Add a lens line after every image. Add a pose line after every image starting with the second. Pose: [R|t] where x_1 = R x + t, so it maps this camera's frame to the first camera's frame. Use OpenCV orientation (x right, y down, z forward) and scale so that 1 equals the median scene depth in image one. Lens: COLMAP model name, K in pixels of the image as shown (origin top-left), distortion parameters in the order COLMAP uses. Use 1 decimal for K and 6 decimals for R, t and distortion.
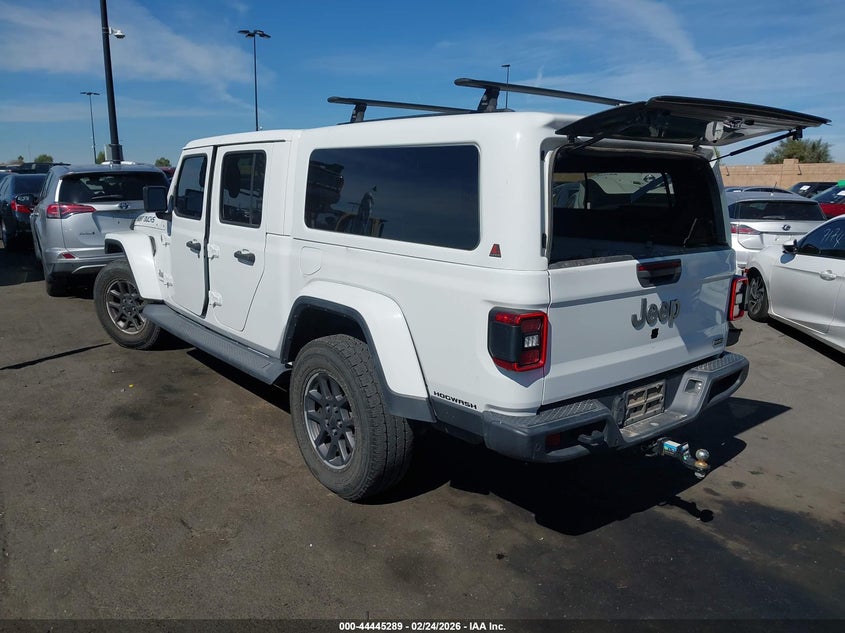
lens RADIAL K [[680.2, 0, 422.5], [0, 680.2, 316.5], [0, 0, 1]] dist [-0.005692, -0.002532]
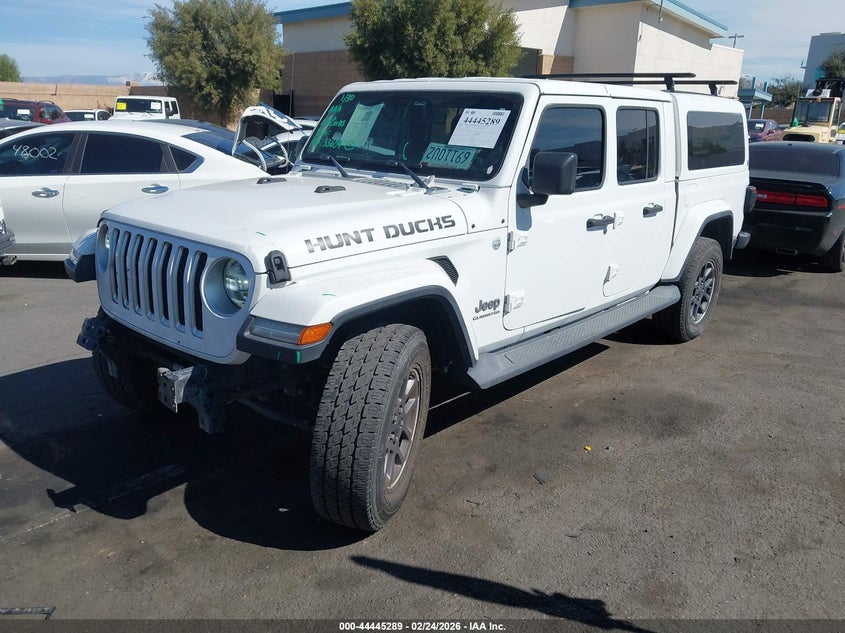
lens RADIAL K [[680.2, 0, 422.5], [0, 680.2, 316.5], [0, 0, 1]] dist [-0.005692, -0.002532]
pose [[-0.176394, -0.306935, 0.935241, -1.056493], [0.160982, 0.928351, 0.335036, -0.295338], [-0.971066, 0.209656, -0.114345, 1.277585]]
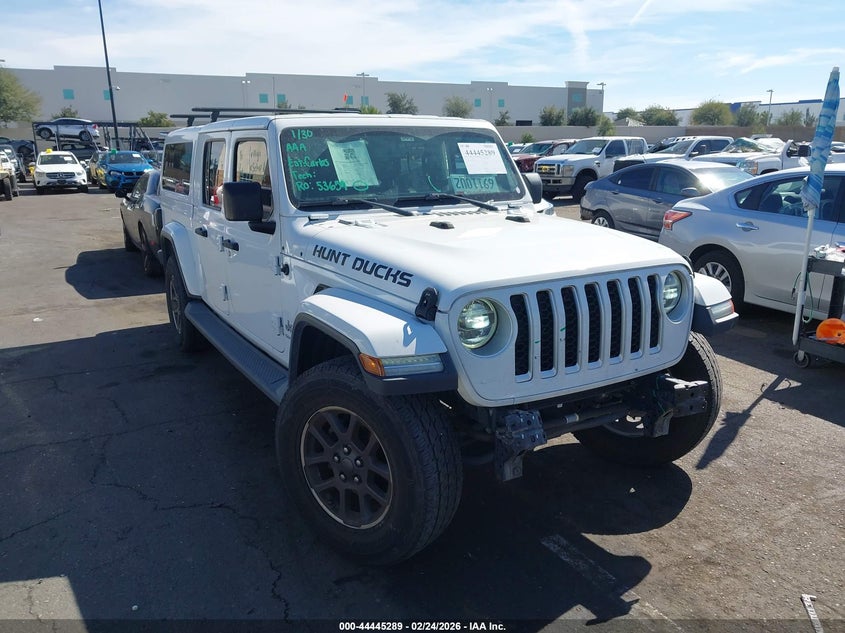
lens RADIAL K [[680.2, 0, 422.5], [0, 680.2, 316.5], [0, 0, 1]] dist [-0.005692, -0.002532]
pose [[-0.989100, -0.045091, 0.140169, -0.379687], [0.018566, 0.906165, 0.422517, -0.413756], [-0.146068, 0.420514, -0.895451, 1.963166]]
